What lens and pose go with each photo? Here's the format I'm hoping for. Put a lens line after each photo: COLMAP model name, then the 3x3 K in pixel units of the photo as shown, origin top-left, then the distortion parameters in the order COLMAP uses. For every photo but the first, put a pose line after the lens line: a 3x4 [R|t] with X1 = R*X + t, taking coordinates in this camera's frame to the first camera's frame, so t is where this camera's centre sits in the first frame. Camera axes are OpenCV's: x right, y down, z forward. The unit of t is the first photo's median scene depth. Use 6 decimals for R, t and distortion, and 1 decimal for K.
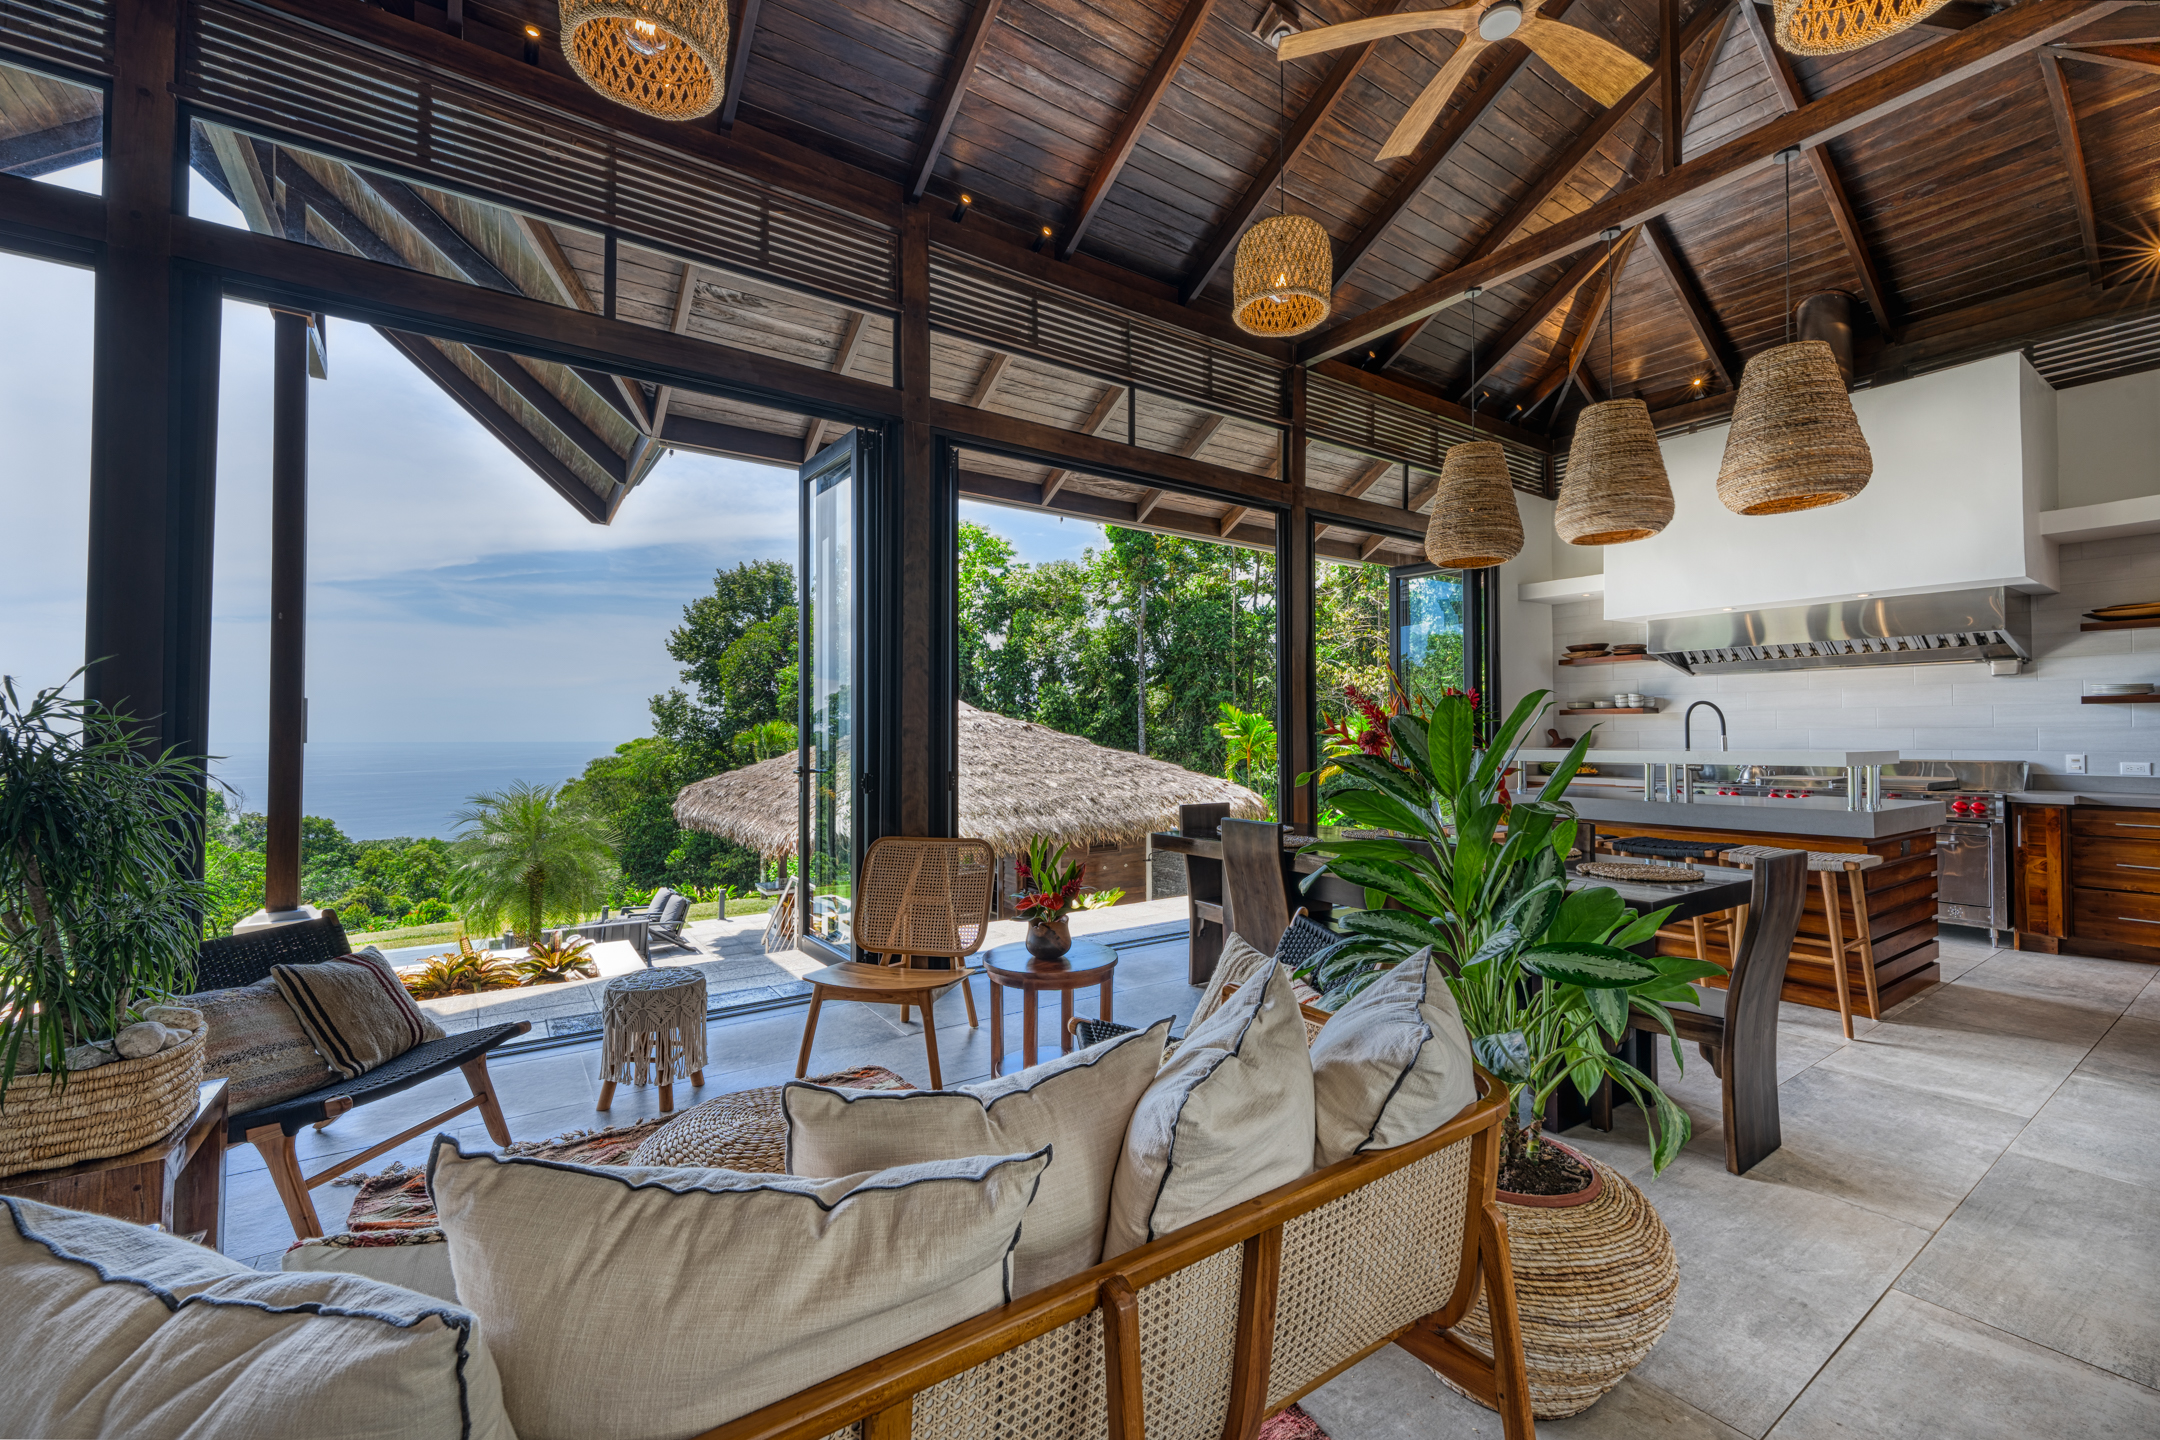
lens RADIAL K [[876.0, 0, 1084.5], [0, 876.0, 723.4], [0, 0, 1]] dist [-0.001242, 0.000147]
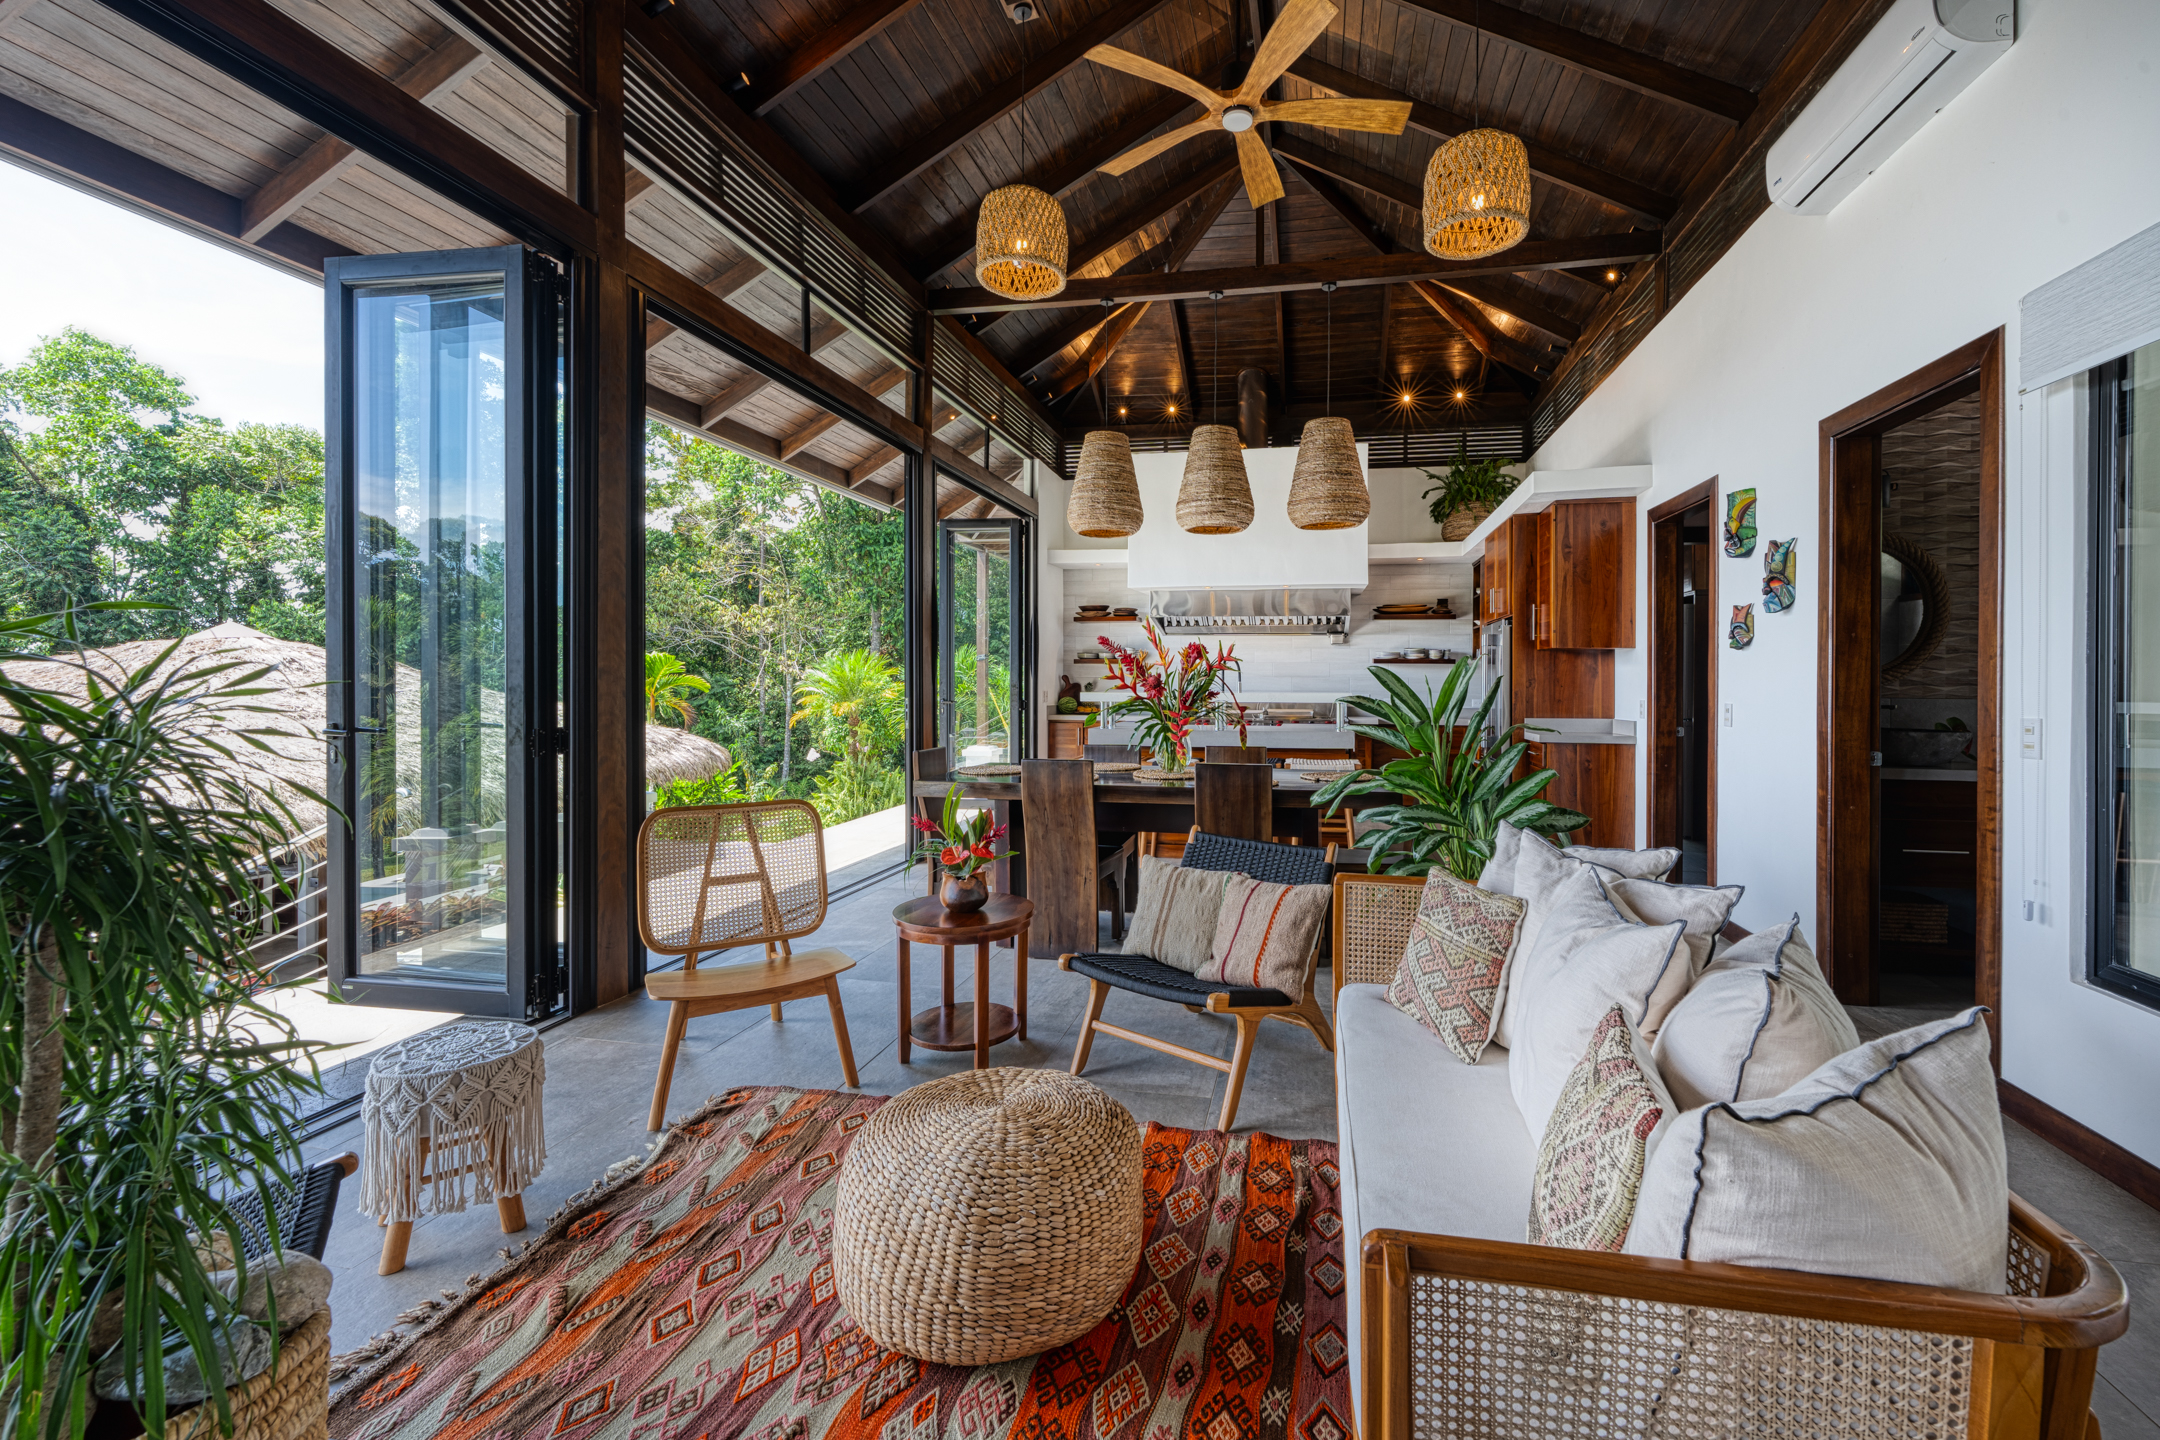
lens RADIAL K [[876.0, 0, 1158.5], [0, 876.0, 696.2], [0, 0, 1]] dist [-0.001242, 0.000147]
pose [[0.709067, -0.008325, 0.705092, -0.309935], [-0.016091, 0.999479, 0.027983, 0.001087], [-0.704958, -0.031188, 0.708563, 0.093464]]
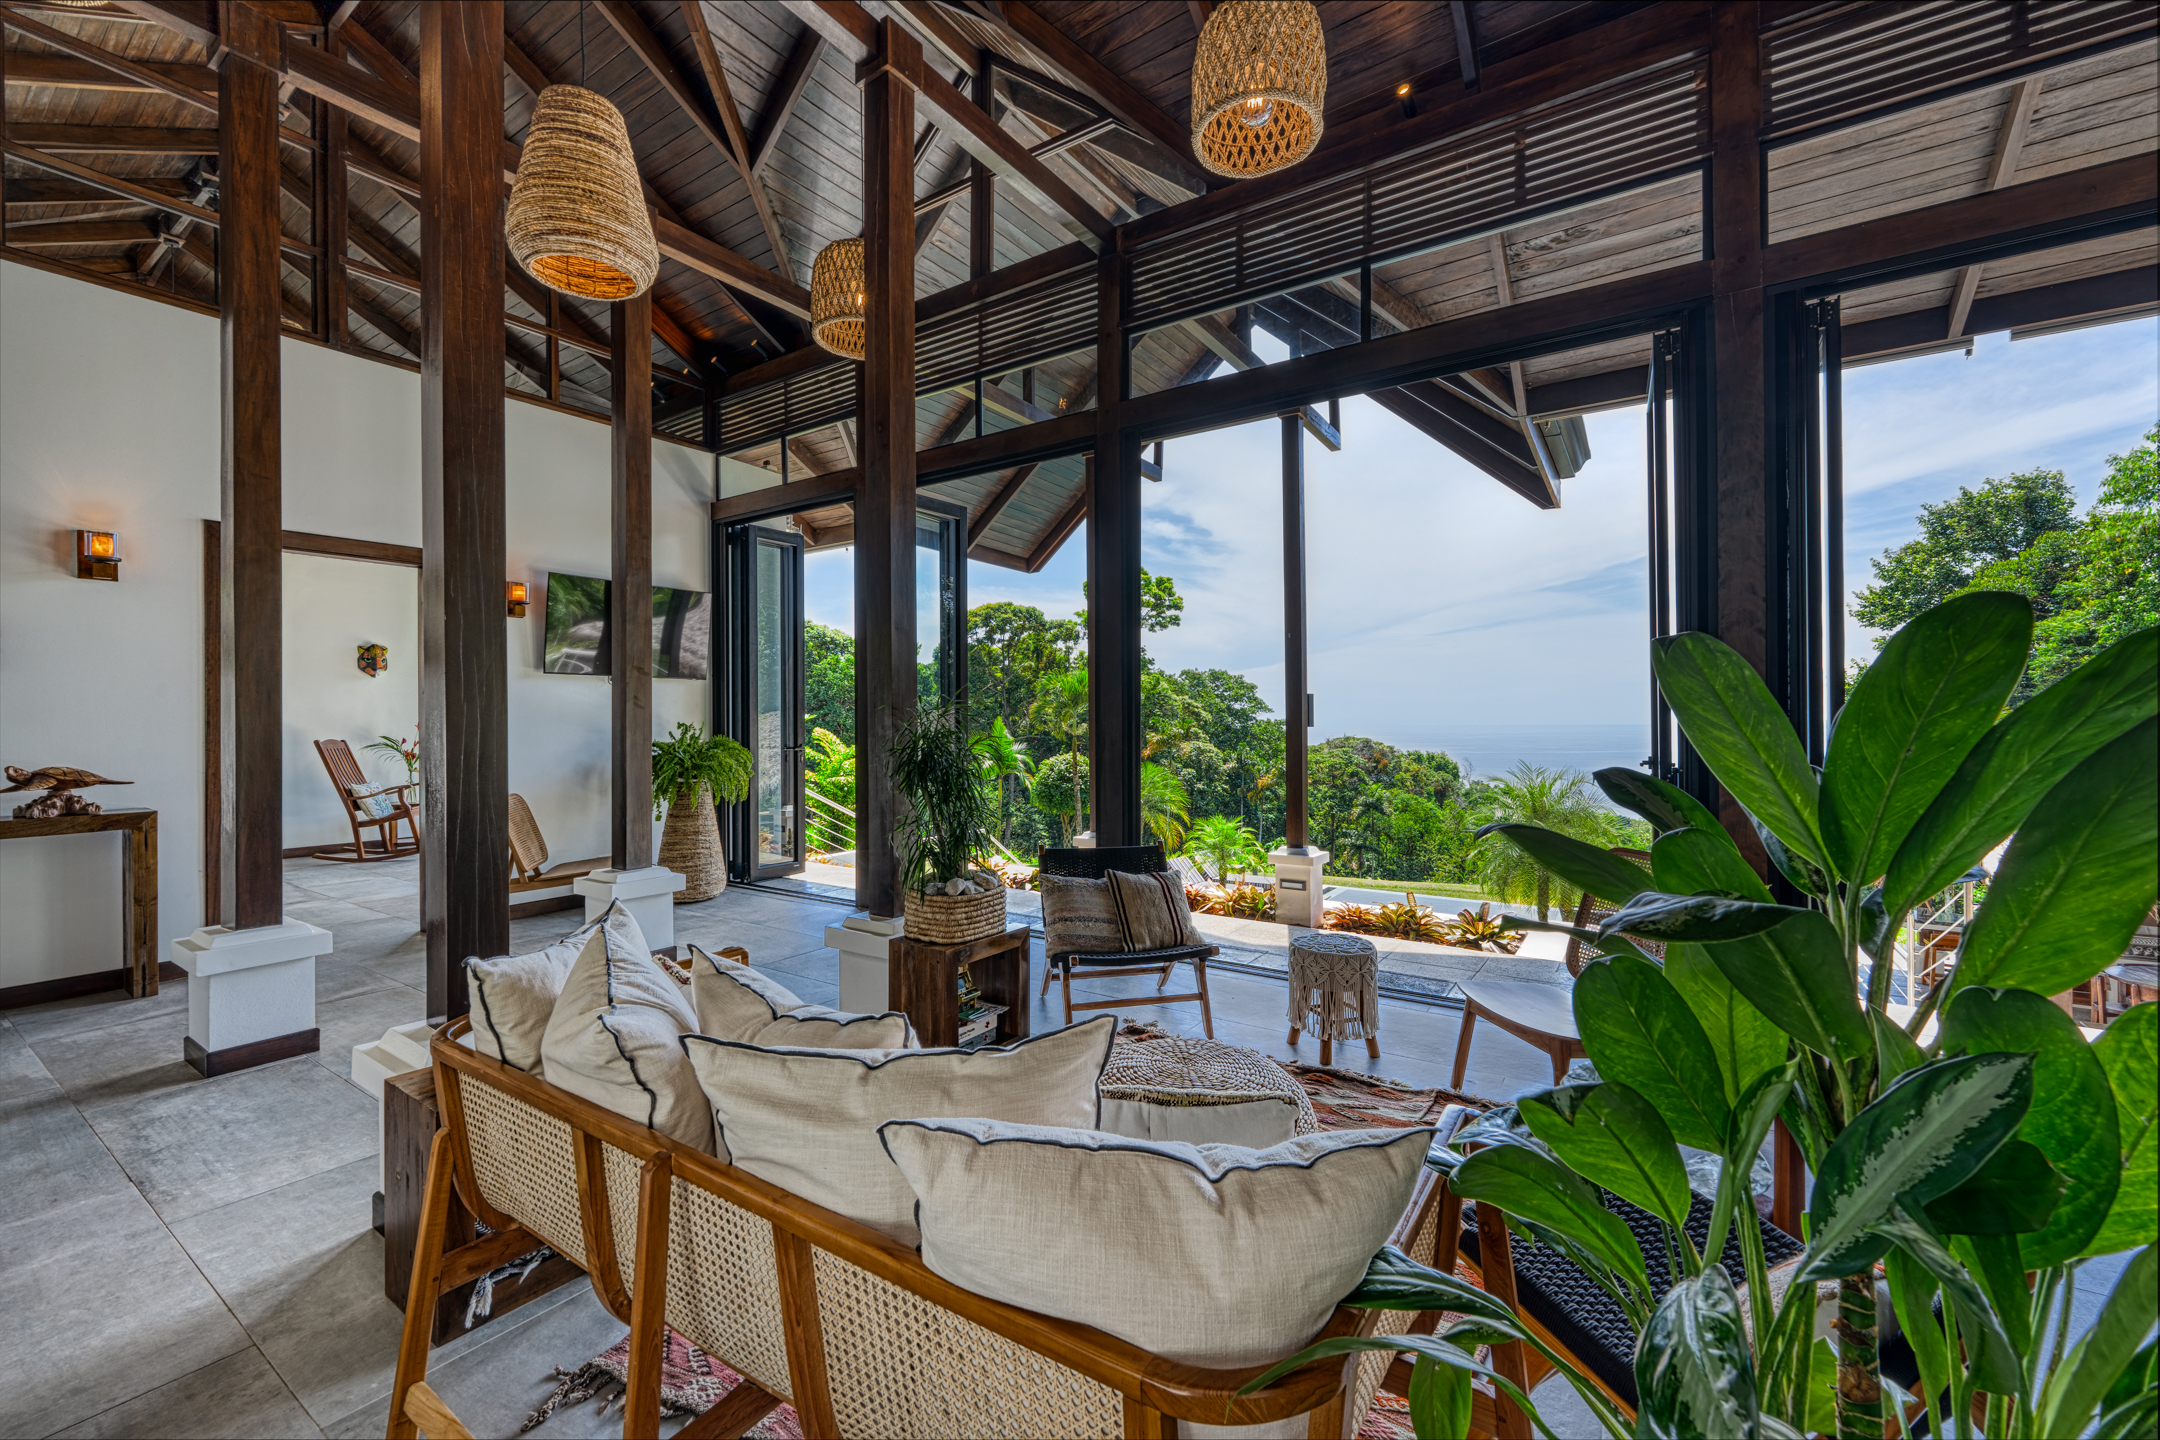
lens RADIAL K [[876.0, 0, 1087.3], [0, 876.0, 716.2], [0, 0, 1]] dist [-0.001242, 0.000147]
pose [[0.376301, -0.007717, -0.926465, 0.221493], [0.018553, 0.999828, -0.000793, 0.002202], [0.926312, -0.016891, 0.376379, 0.165872]]
